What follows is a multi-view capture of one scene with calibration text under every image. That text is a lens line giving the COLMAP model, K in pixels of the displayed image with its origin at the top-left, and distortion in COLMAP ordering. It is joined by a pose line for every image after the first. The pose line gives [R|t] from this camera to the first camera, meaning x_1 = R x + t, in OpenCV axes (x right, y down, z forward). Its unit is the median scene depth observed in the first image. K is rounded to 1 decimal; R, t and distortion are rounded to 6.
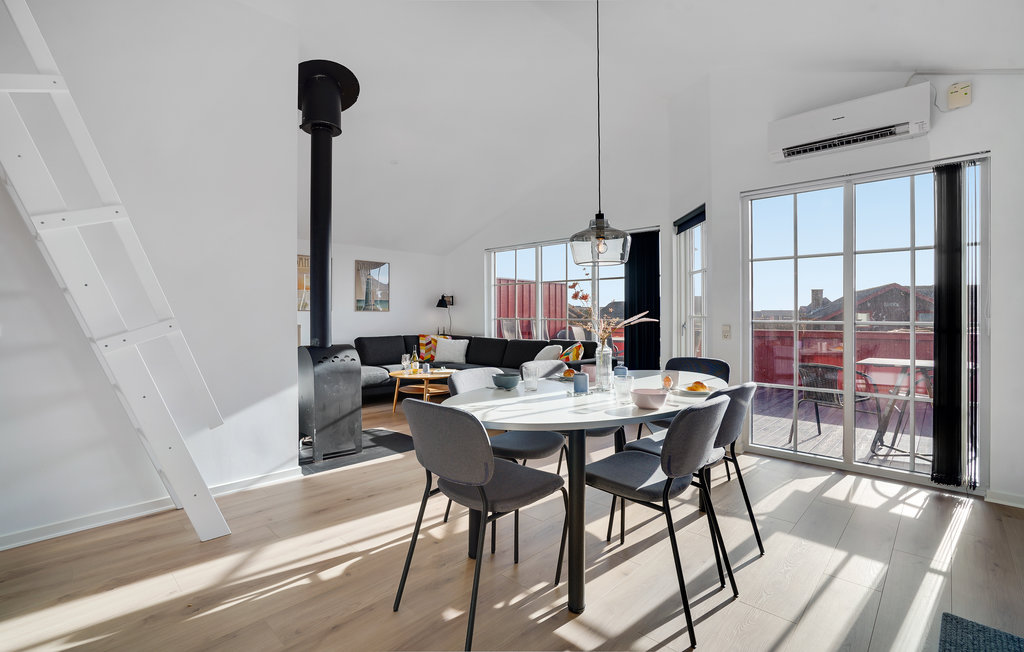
lens RADIAL K [[482.1, 0, 509.7], [0, 482.1, 309.8], [0, 0, 1]] dist [-0.043877, 0.000265]
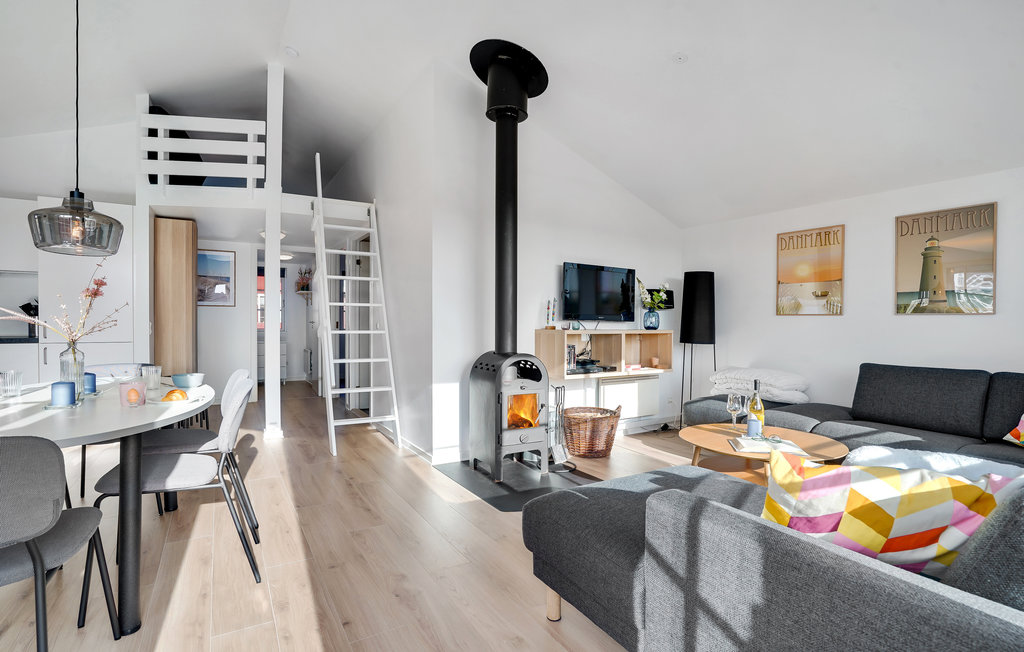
lens RADIAL K [[481.2, 0, 532.4], [0, 481.2, 351.3], [0, 0, 1]] dist [0.000395, 0.000653]
pose [[-0.226189, 0.064365, -0.971955, 0.274022], [0.005107, 0.997879, 0.064893, 0.006714], [0.974070, 0.009714, -0.226038, 0.698663]]
